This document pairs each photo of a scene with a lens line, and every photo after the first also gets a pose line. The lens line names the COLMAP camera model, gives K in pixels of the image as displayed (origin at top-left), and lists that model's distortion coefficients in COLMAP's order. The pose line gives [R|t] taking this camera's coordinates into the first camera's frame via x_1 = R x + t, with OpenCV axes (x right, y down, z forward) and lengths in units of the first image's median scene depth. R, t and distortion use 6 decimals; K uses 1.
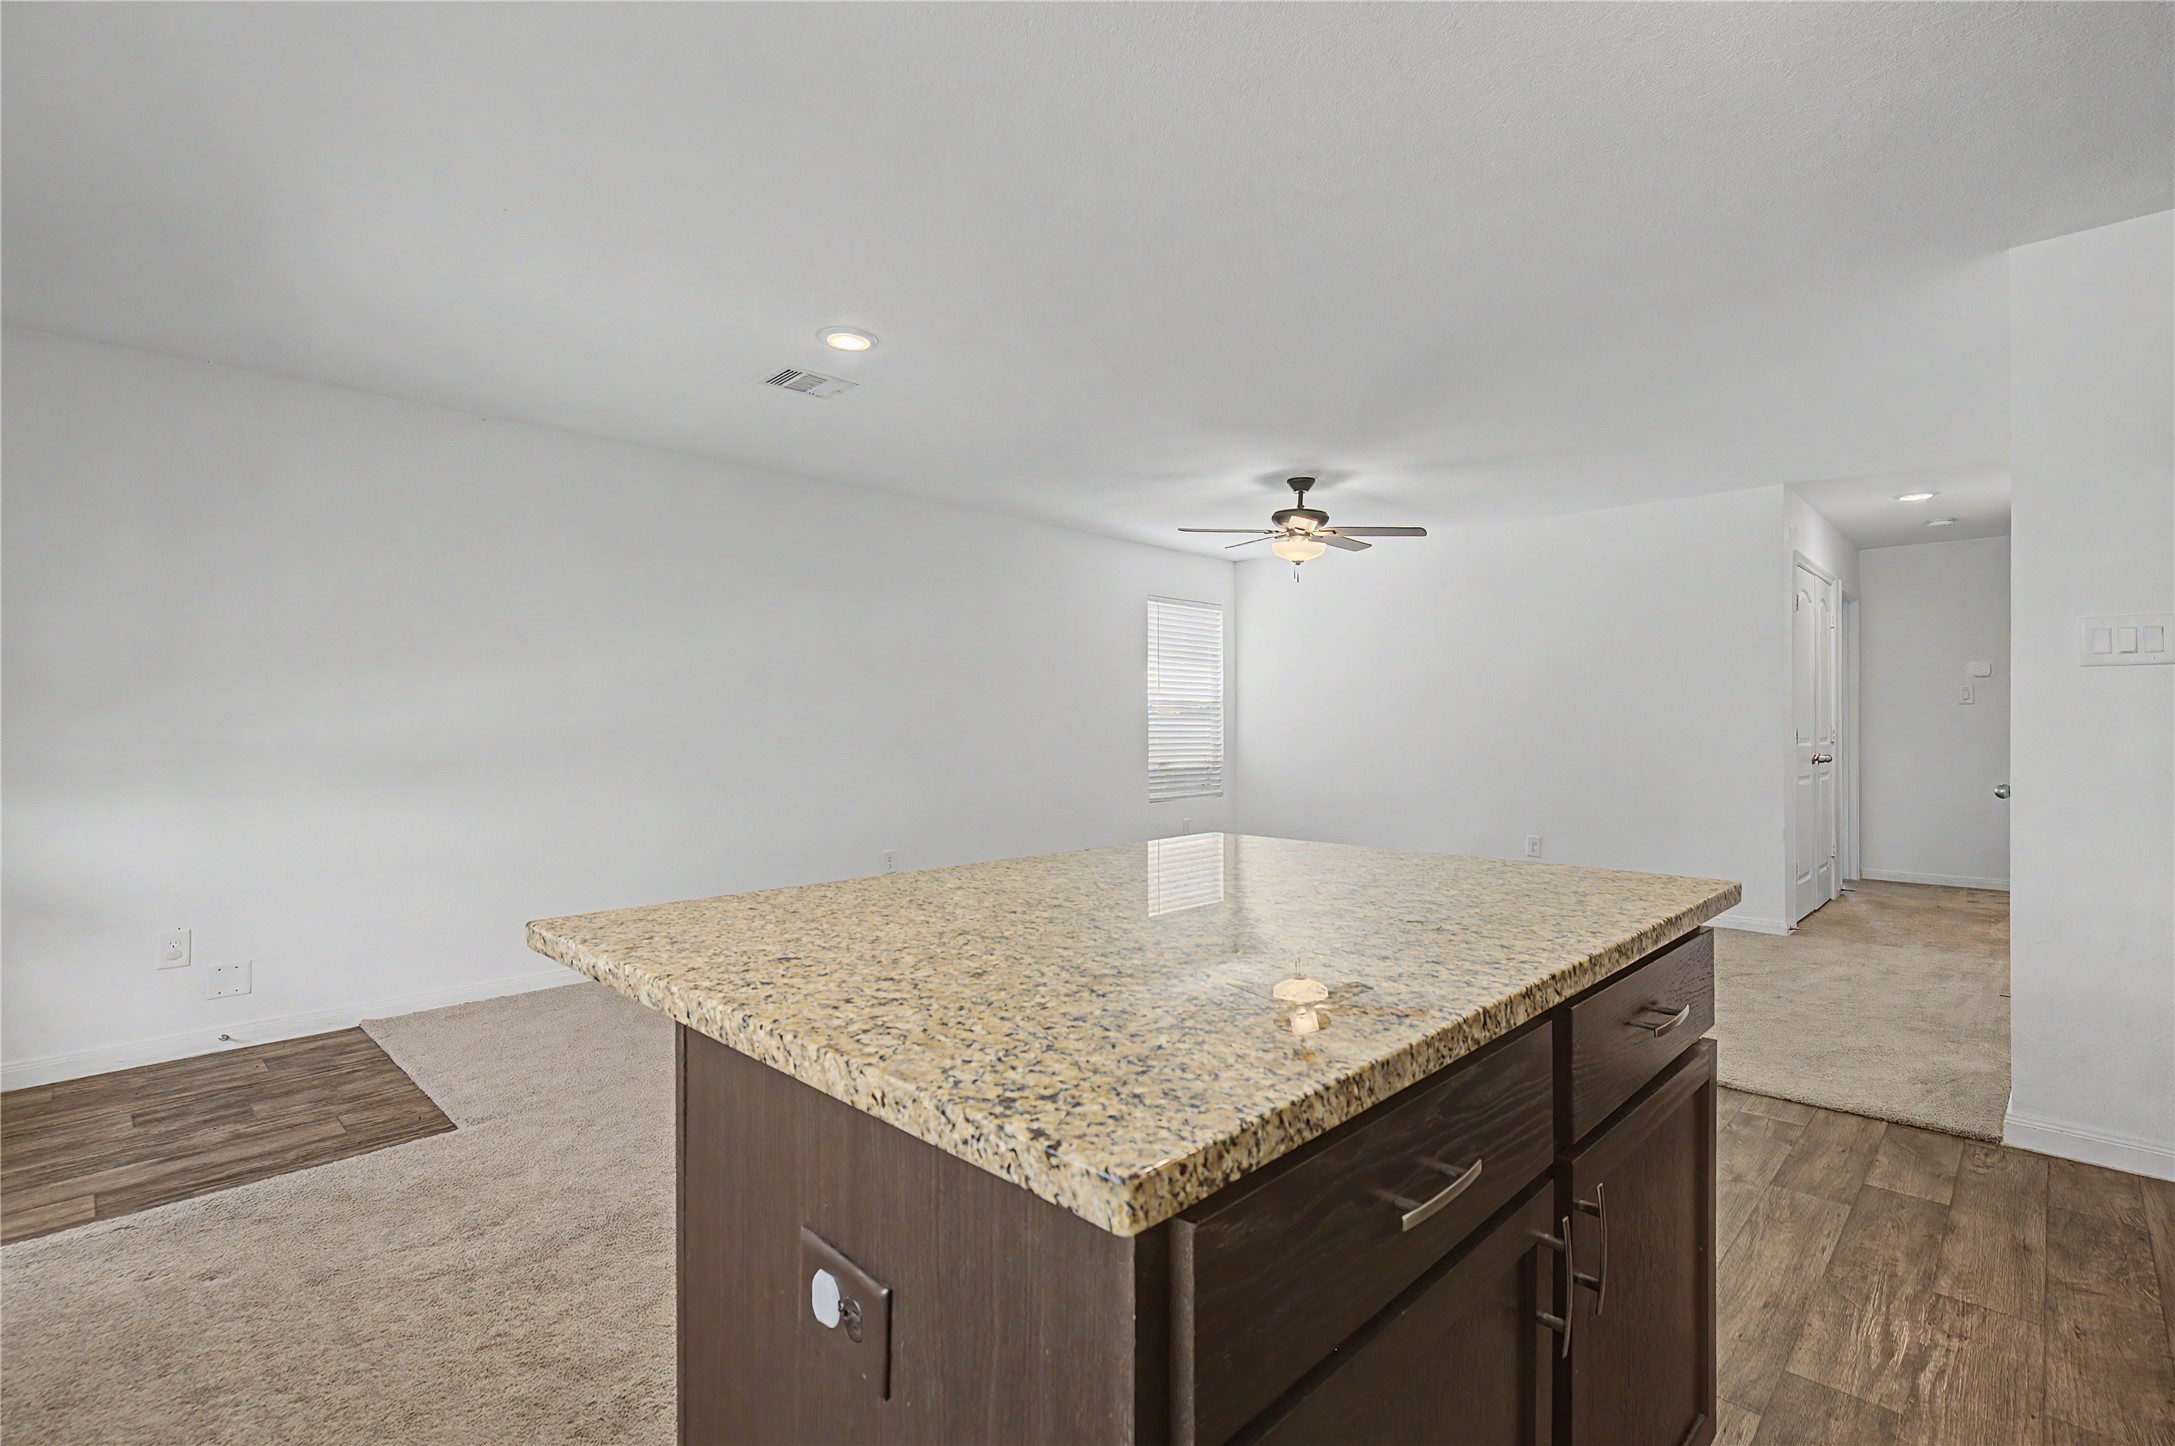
lens RADIAL K [[997.7, 0, 1094.8], [0, 997.7, 718.2], [0, 0, 1]] dist [-0.003021, 0.000129]
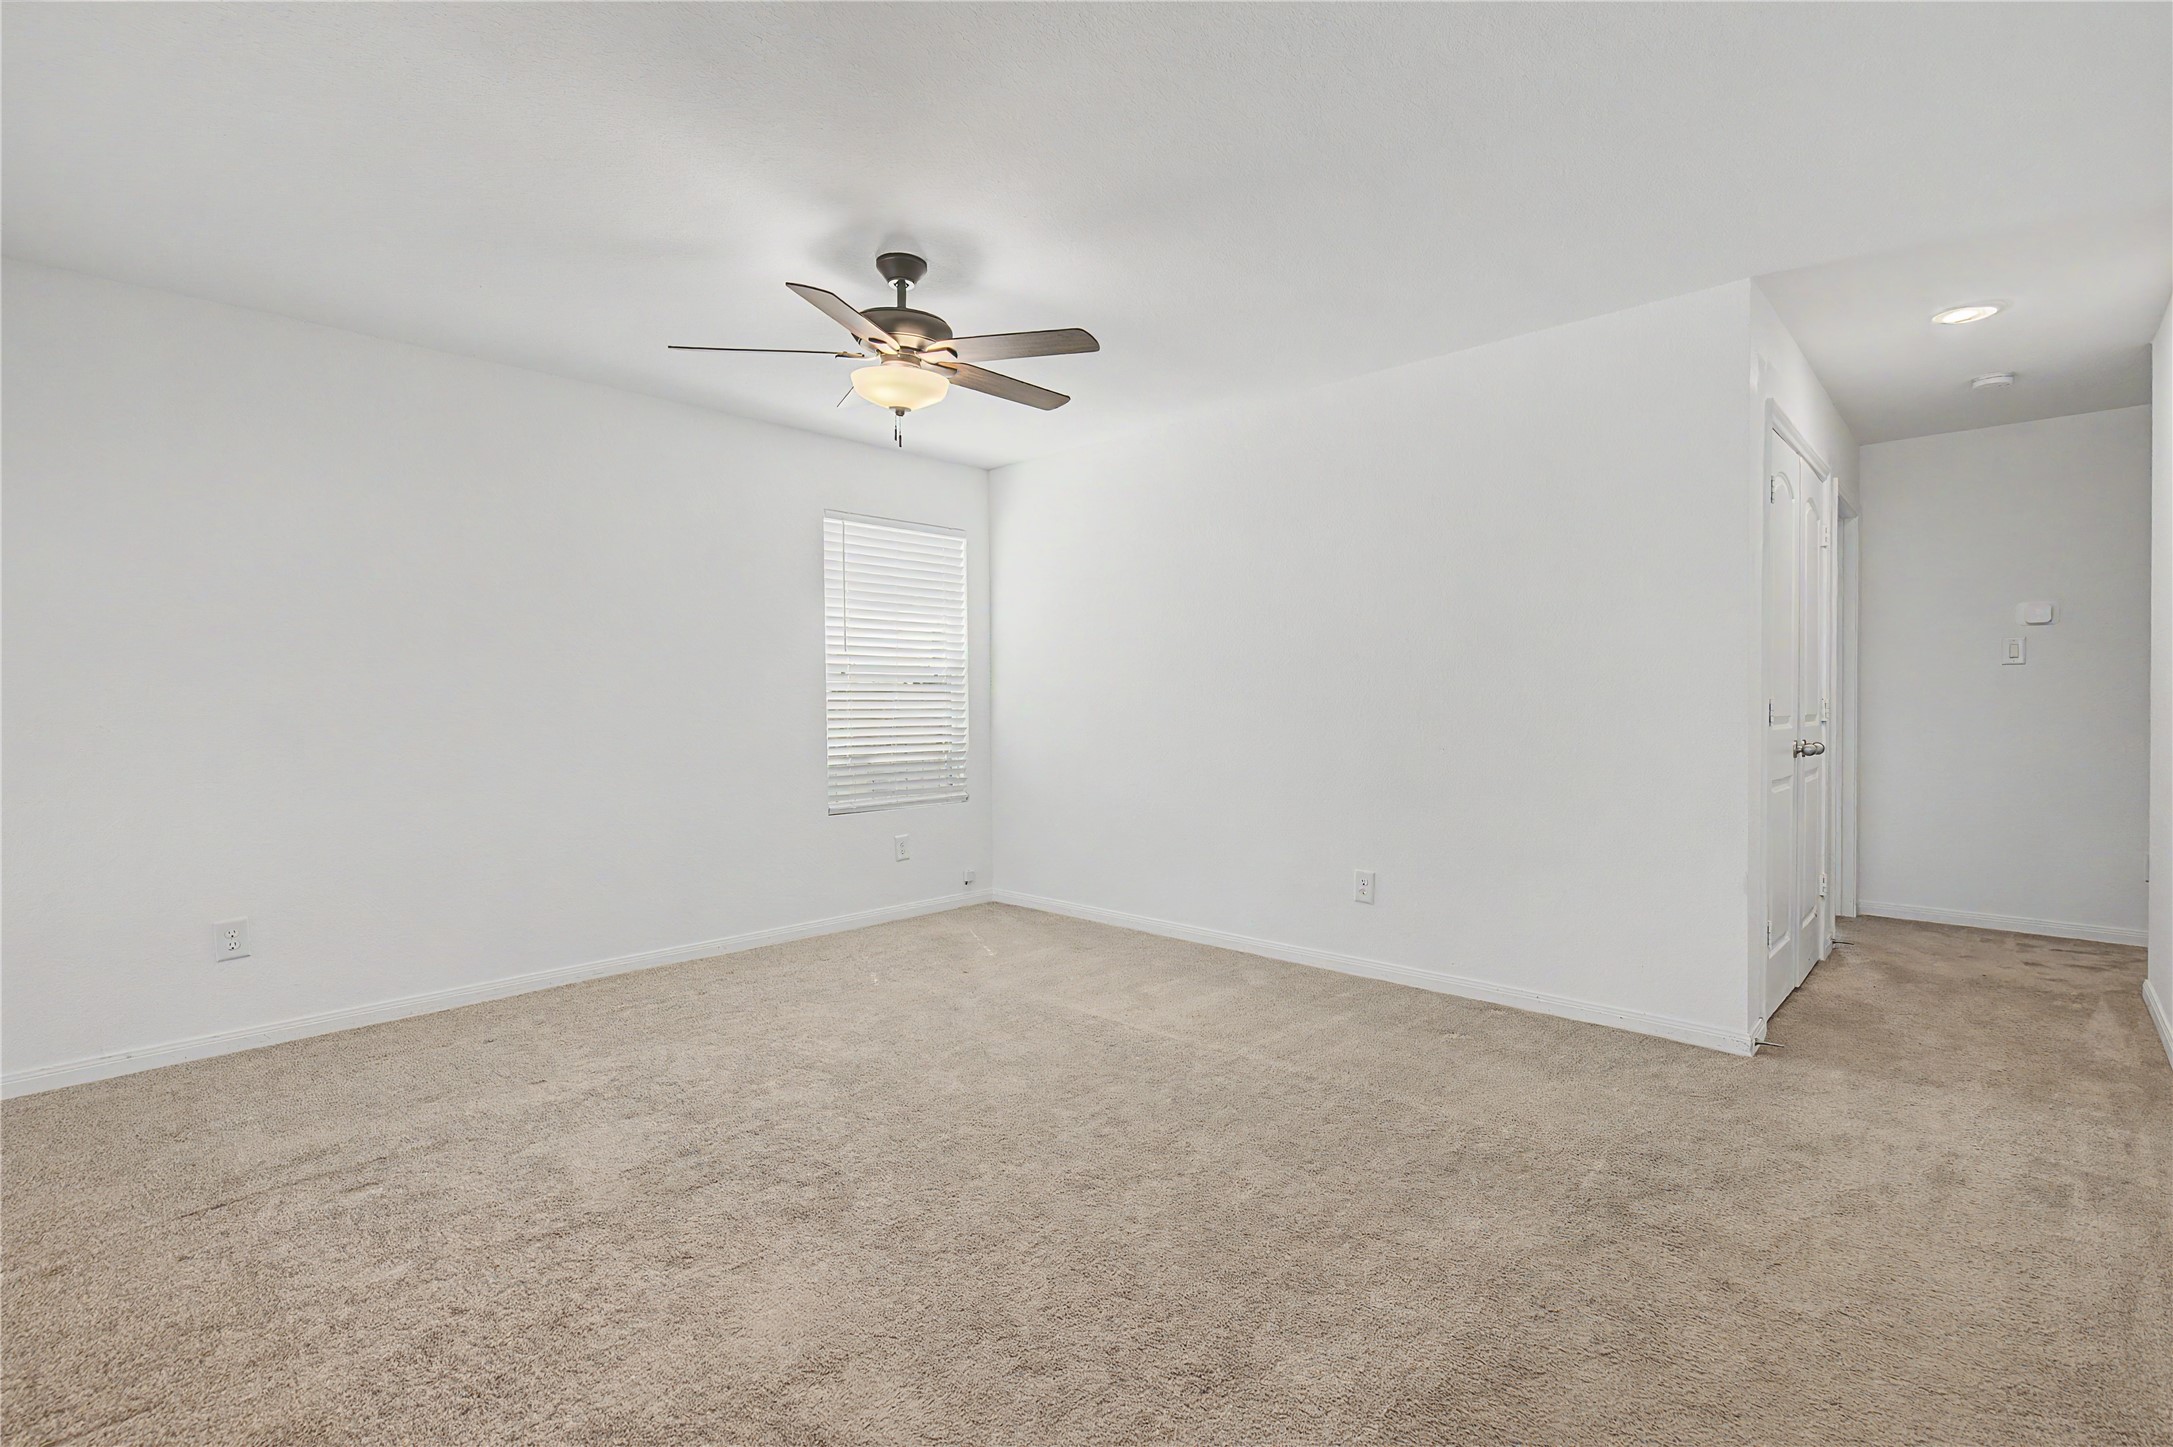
lens RADIAL K [[1016.5, 0, 1085.0], [0, 1016.5, 713.7], [0, 0, 1]] dist [-0.006973, -0.000629]
pose [[0.999837, -0.004152, 0.017583, 0.692419], [0.003899, 0.999889, 0.014398, 0.020611], [-0.017641, -0.014327, 0.999742, 0.976666]]
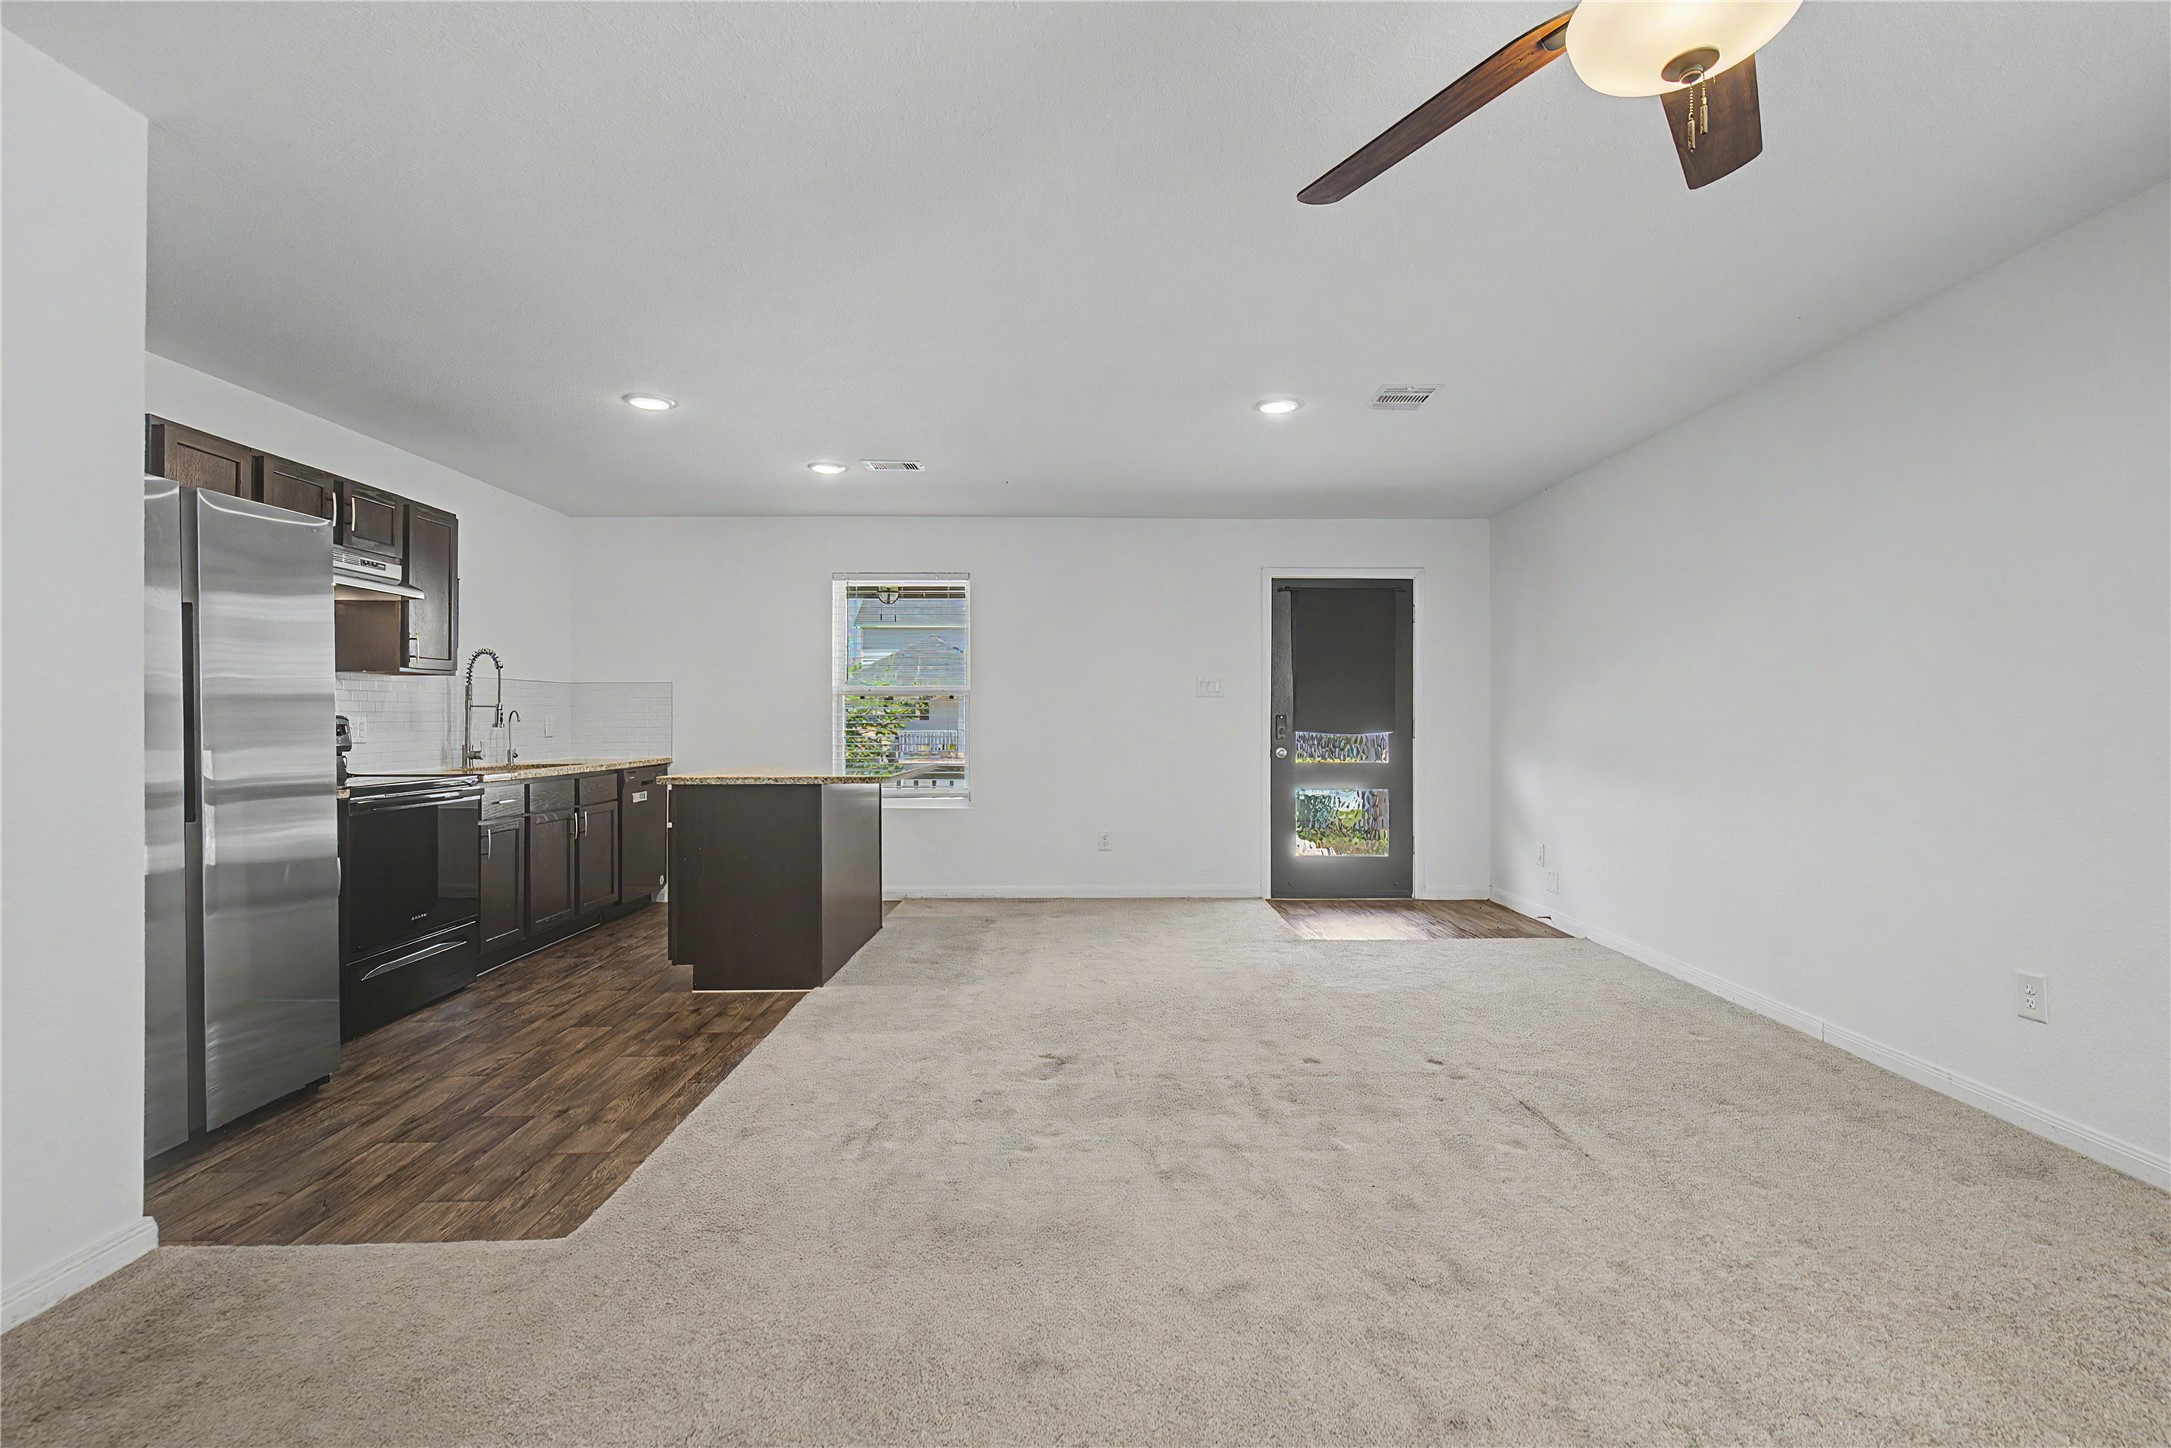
lens RADIAL K [[978.4, 0, 1102.2], [0, 978.4, 720.2], [0, 0, 1]] dist [-0.002360, 0.000101]
pose [[-0.704428, 0.004266, -0.709763, 1.103854], [0.008287, 0.999963, -0.002214, 0.013853], [0.709727, -0.007441, -0.704437, 2.464003]]
